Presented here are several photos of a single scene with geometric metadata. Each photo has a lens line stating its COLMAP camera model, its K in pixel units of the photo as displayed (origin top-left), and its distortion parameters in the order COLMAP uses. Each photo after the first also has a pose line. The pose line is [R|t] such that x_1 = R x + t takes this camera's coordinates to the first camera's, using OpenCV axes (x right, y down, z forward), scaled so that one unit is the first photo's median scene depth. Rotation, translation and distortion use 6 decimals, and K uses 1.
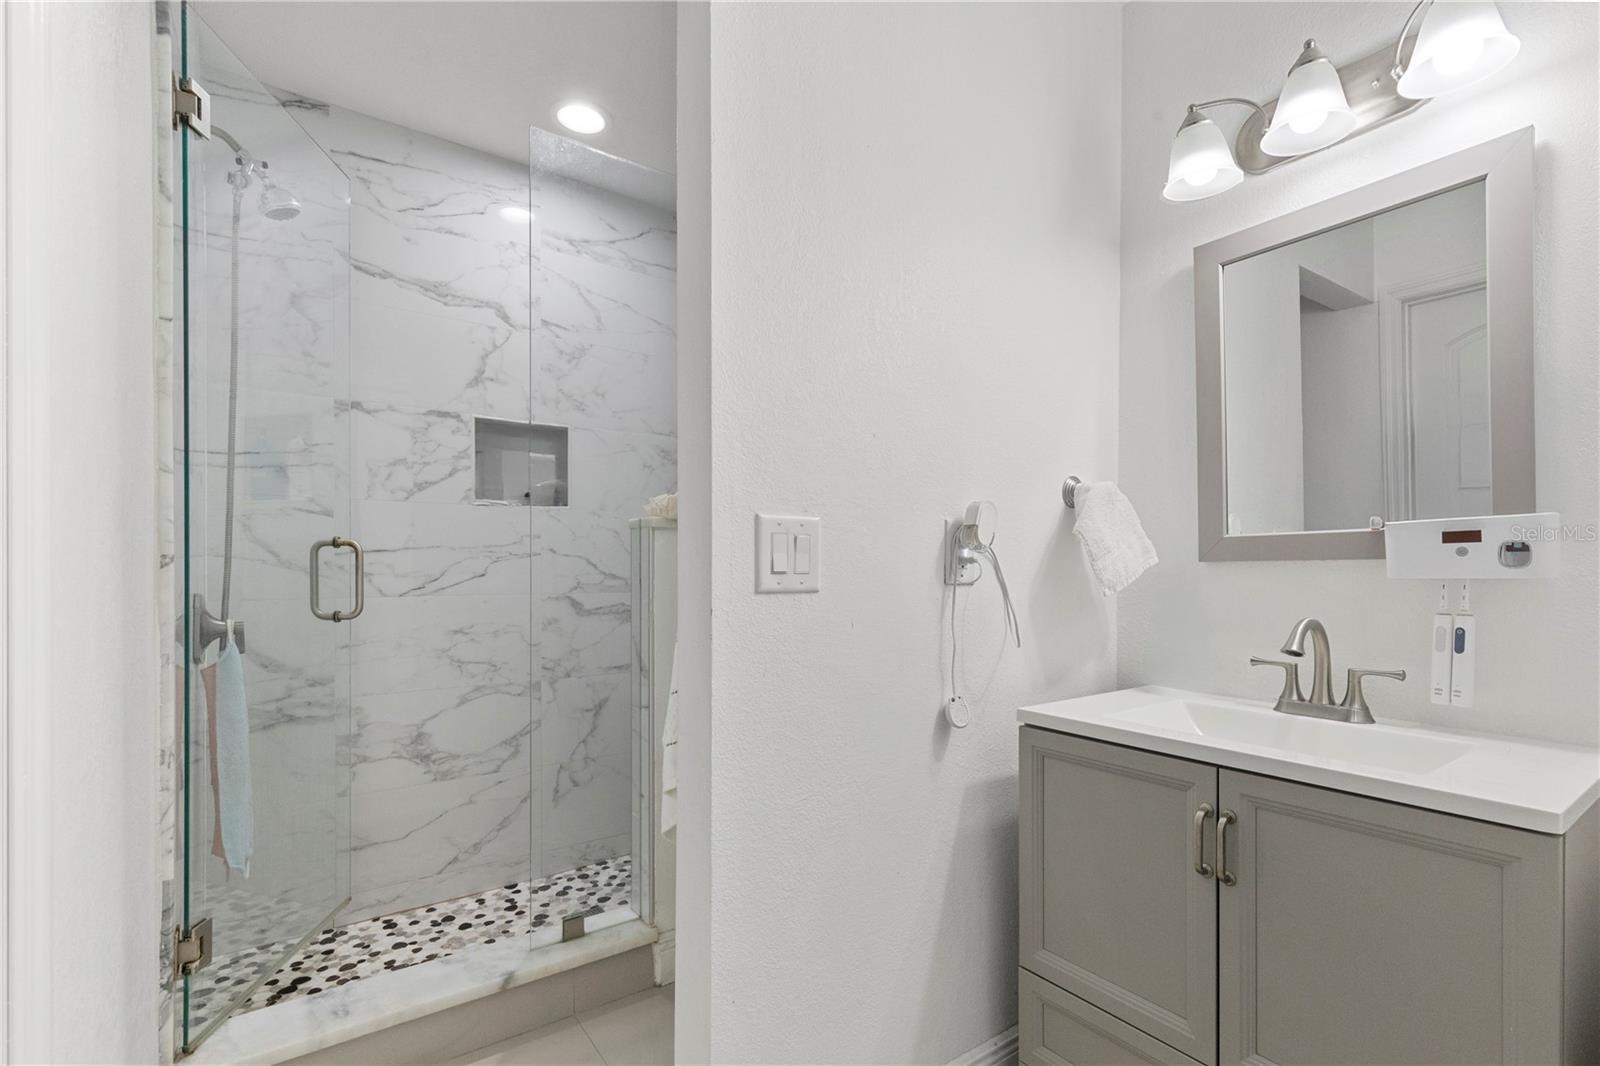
lens RADIAL K [[722.8, 0, 810.7], [0, 722.8, 567.2], [0, 0, 1]] dist [0.010024, -0.001020]
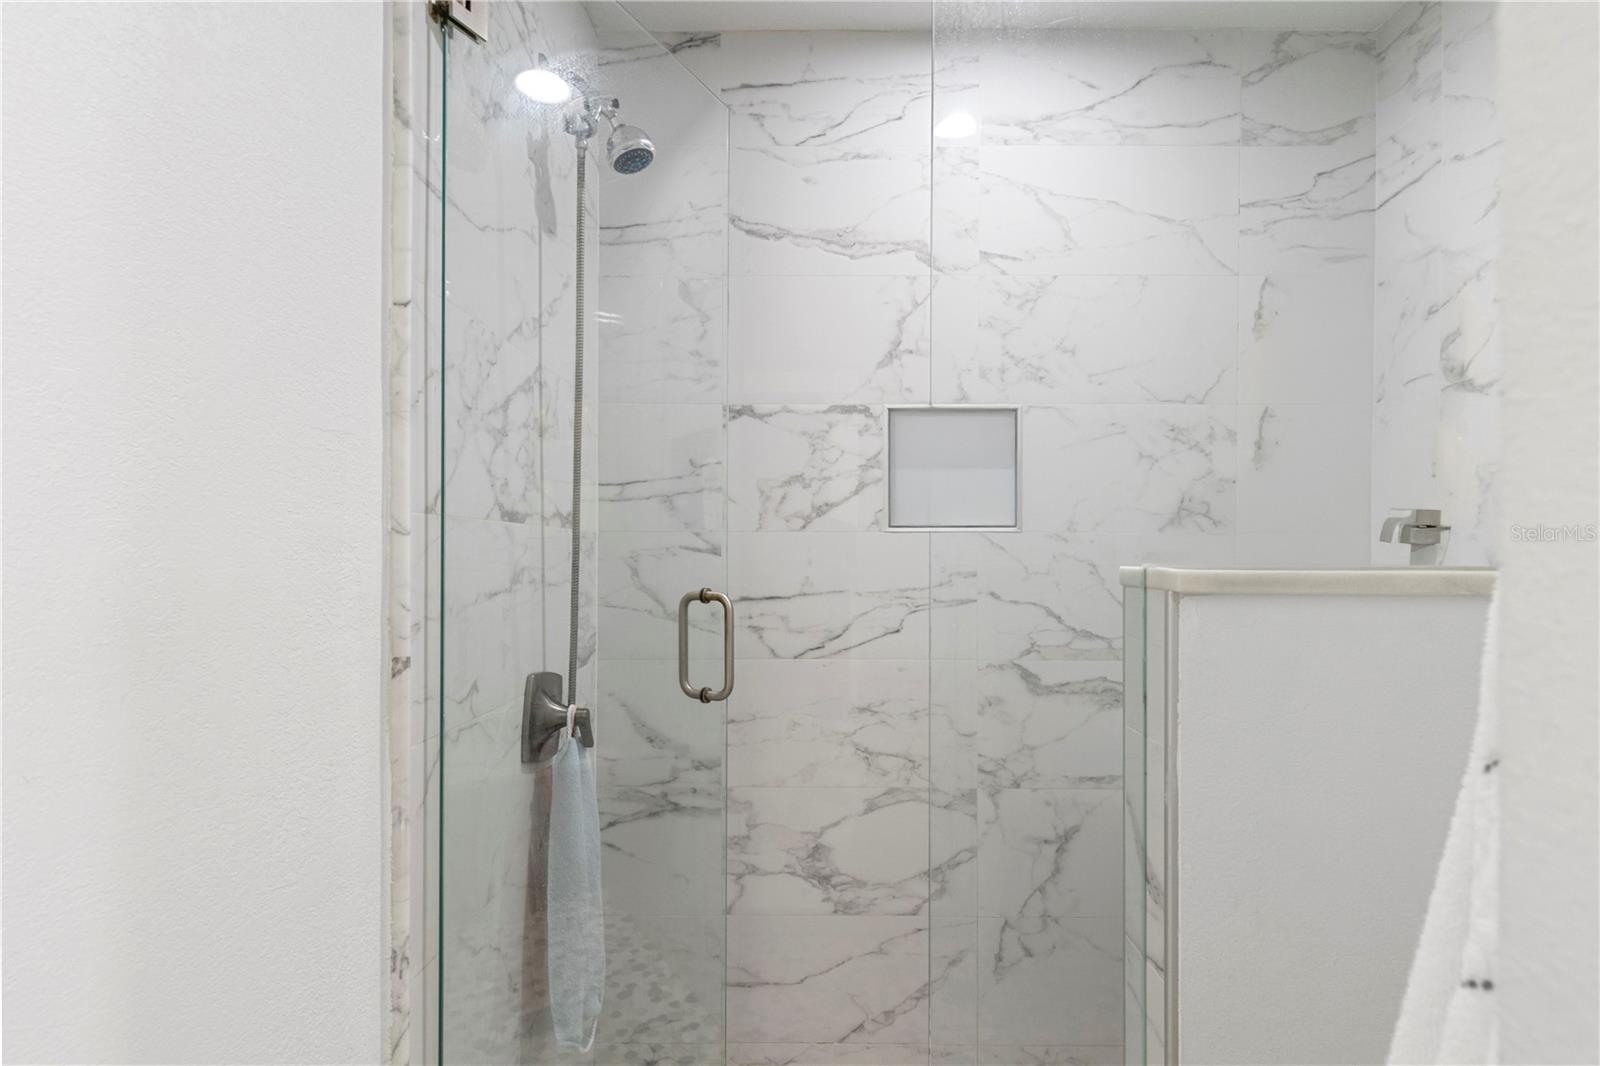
lens RADIAL K [[722.8, 0, 811.0], [0, 722.8, 558.4], [0, 0, 1]] dist [0.010024, -0.001020]
pose [[0.806732, 0.003130, -0.590909, -0.113218], [-0.001836, 0.999994, 0.002791, -0.066578], [0.590914, -0.001167, 0.806733, 0.414493]]
